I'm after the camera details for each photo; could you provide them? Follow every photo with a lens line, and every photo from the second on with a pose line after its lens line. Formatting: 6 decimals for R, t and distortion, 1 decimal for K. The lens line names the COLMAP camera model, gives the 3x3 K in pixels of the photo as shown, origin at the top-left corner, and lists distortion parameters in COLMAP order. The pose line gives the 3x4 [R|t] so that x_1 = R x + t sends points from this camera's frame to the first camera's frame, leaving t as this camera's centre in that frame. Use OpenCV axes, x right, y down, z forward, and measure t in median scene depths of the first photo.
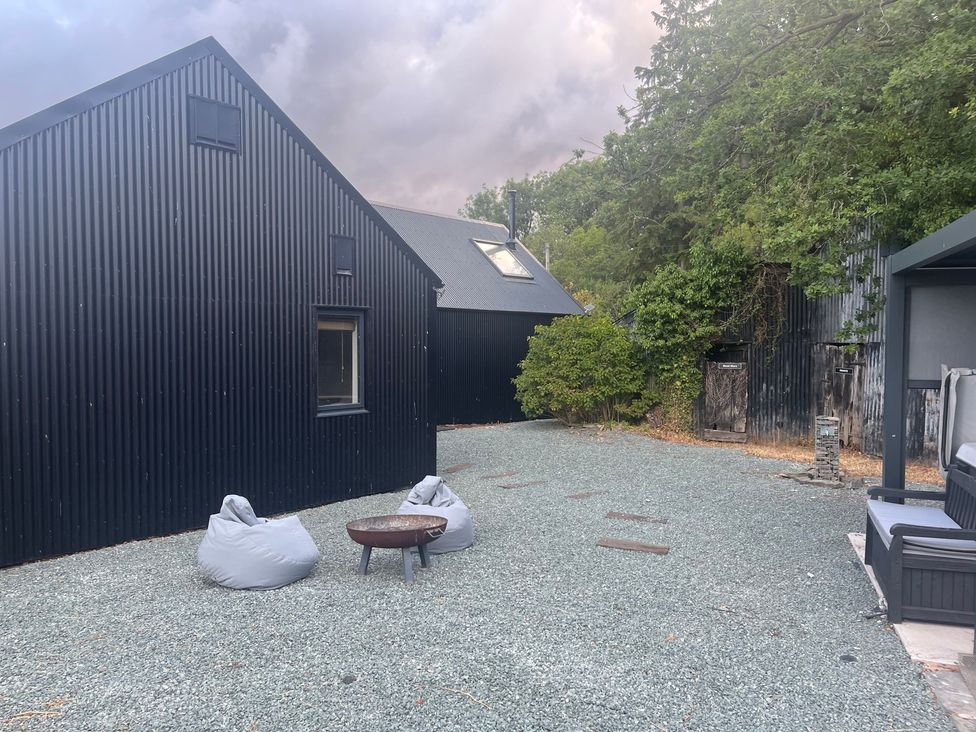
lens RADIAL K [[719.6, 0, 484.9], [0, 719.6, 374.6], [0, 0, 1]] dist [0.013232, -0.001200]
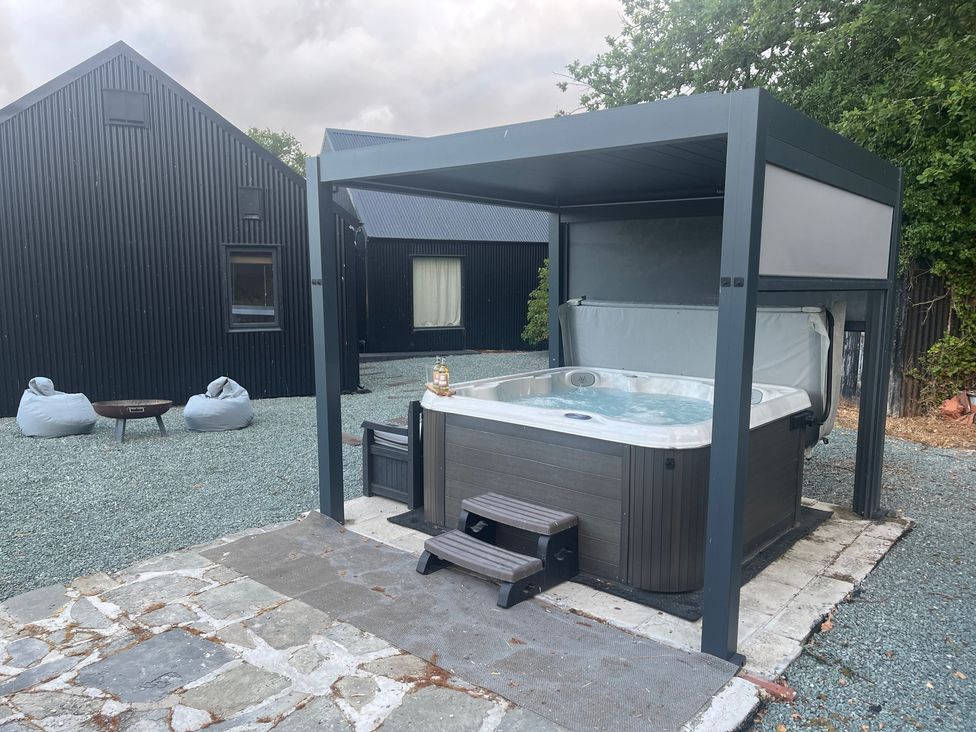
lens RADIAL K [[719.6, 0, 484.9], [0, 719.6, 374.6], [0, 0, 1]] dist [0.013232, -0.001200]
pose [[0.943517, 0.045861, -0.328136, 0.444296], [-0.014812, 0.995222, 0.096504, 0.002204], [0.330994, -0.086192, 0.939688, -0.046148]]
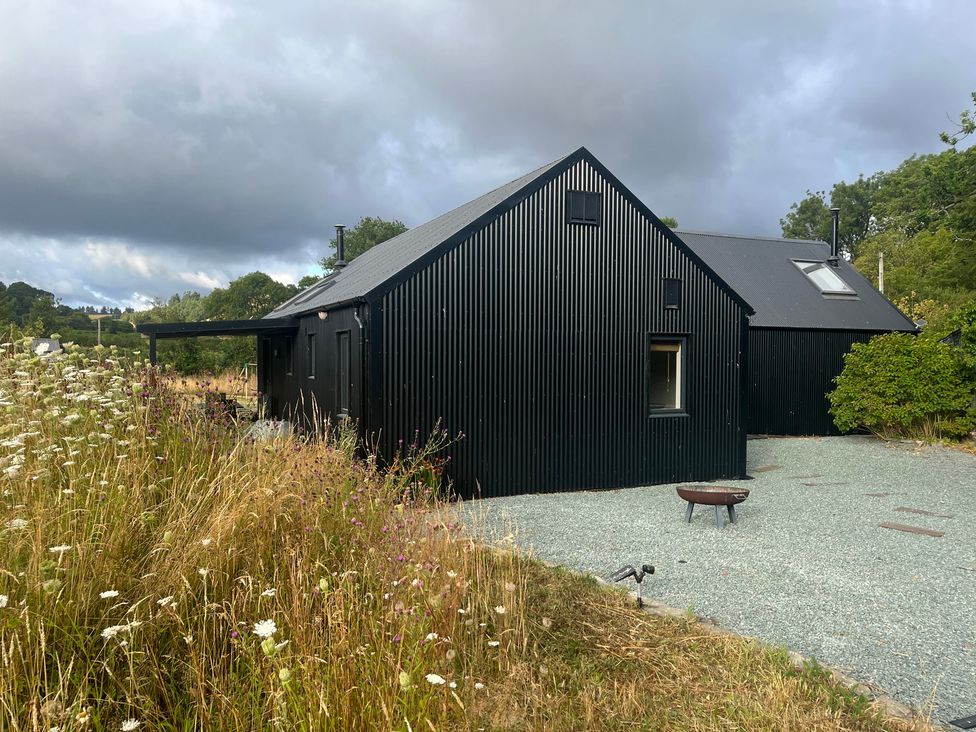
lens RADIAL K [[719.6, 0, 484.9], [0, 719.6, 374.6], [0, 0, 1]] dist [0.013232, -0.001200]
pose [[0.910531, 0.014209, -0.413196, 0.025452], [-0.021205, 0.999699, -0.012350, 0.002264], [0.412896, 0.020007, 0.910558, -0.227743]]
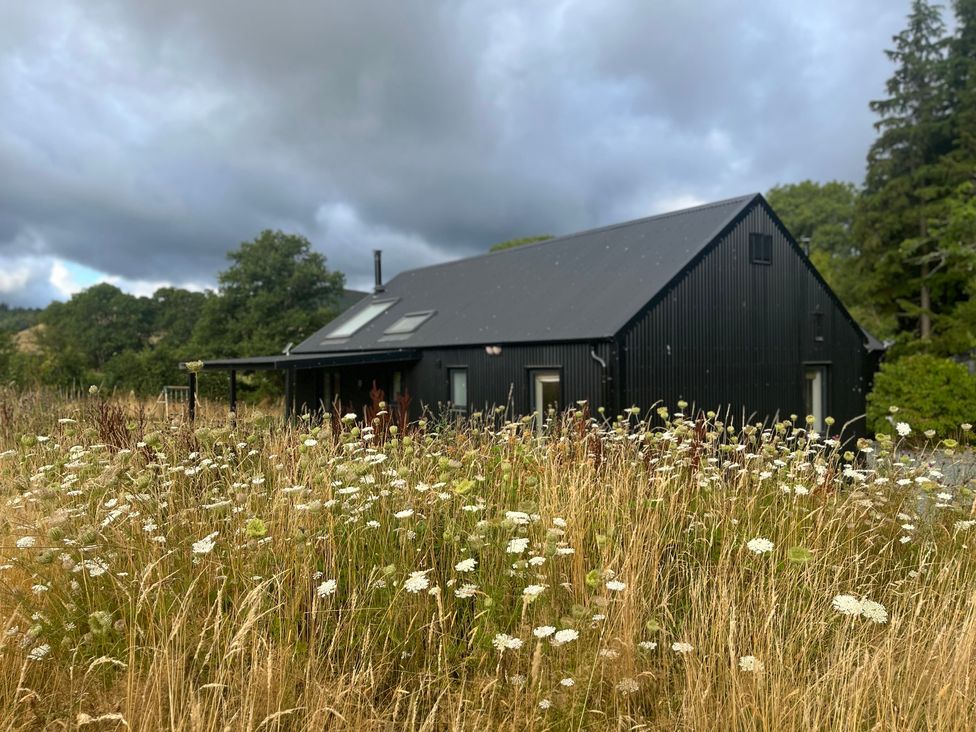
lens RADIAL K [[728.3, 0, 437.6], [0, 728.3, 362.7], [0, 0, 1]] dist [-0.005411, -0.015025]
pose [[0.971782, -0.013639, -0.235485, -0.451892], [0.003960, 0.999129, -0.041529, -0.030021], [0.235847, 0.039425, 0.970990, -0.412472]]
